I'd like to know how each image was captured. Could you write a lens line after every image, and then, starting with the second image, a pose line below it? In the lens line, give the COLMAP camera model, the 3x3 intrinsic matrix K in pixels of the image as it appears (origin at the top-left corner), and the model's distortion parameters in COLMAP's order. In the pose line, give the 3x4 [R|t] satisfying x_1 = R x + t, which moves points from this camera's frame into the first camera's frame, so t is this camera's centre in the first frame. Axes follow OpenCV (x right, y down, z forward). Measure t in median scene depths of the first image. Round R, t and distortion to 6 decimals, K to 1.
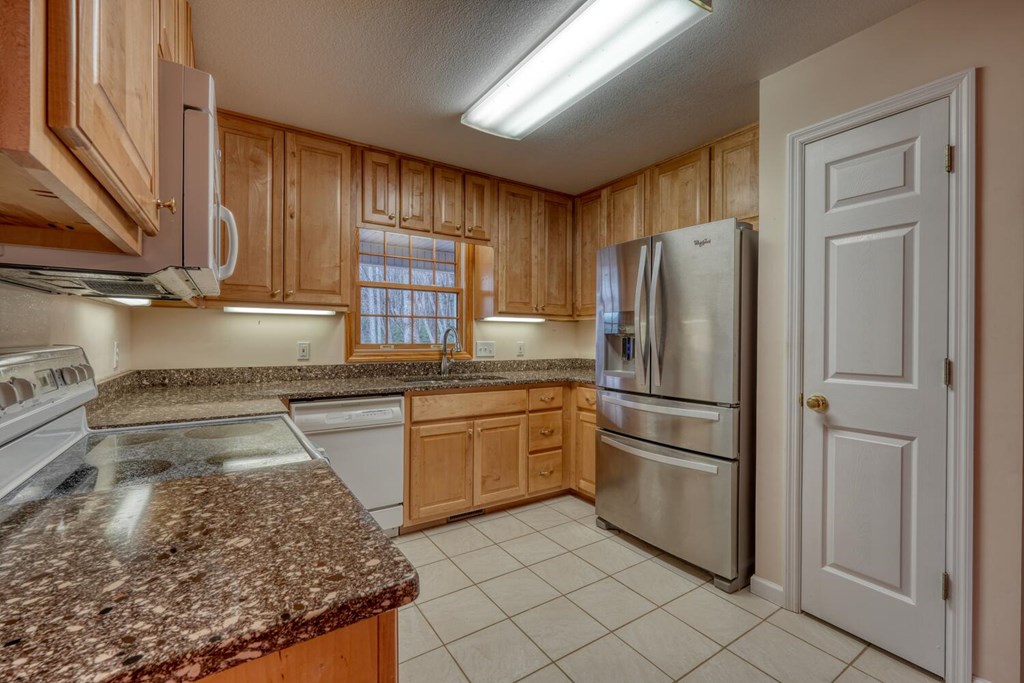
lens RADIAL K [[434.0, 0, 512.5], [0, 434.0, 338.4], [0, 0, 1]] dist [-0.009521, 0.005658]
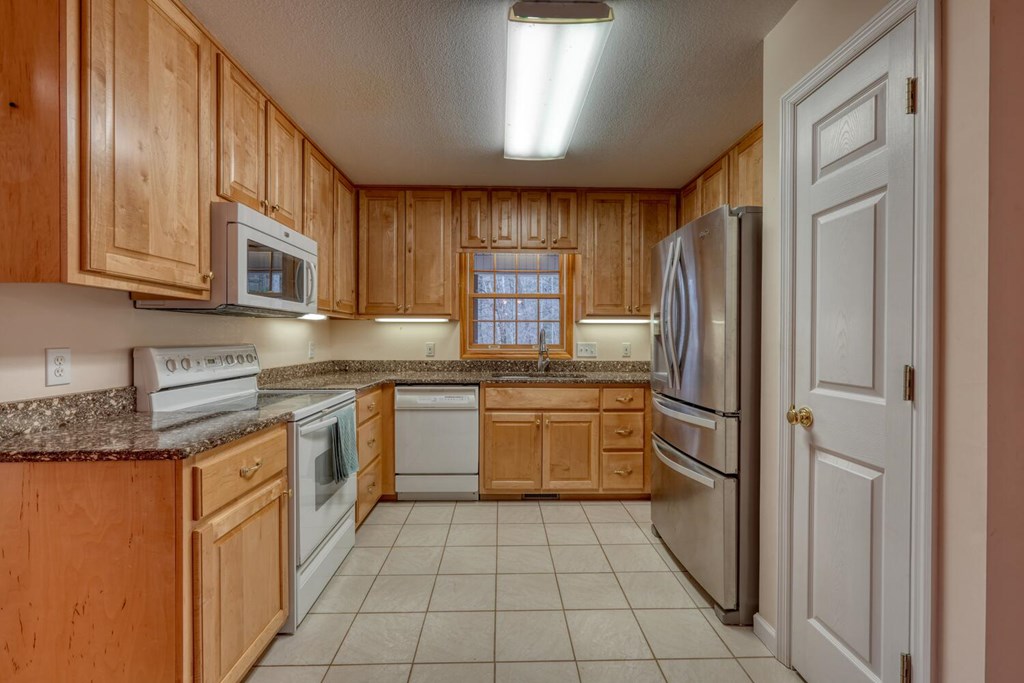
lens RADIAL K [[434.0, 0, 512.5], [0, 434.0, 338.4], [0, 0, 1]] dist [-0.009521, 0.005658]
pose [[0.848504, -0.003251, -0.529179, 0.435836], [0.001509, 0.999992, -0.003724, 0.000735], [0.529187, 0.002361, 0.848502, 0.005656]]
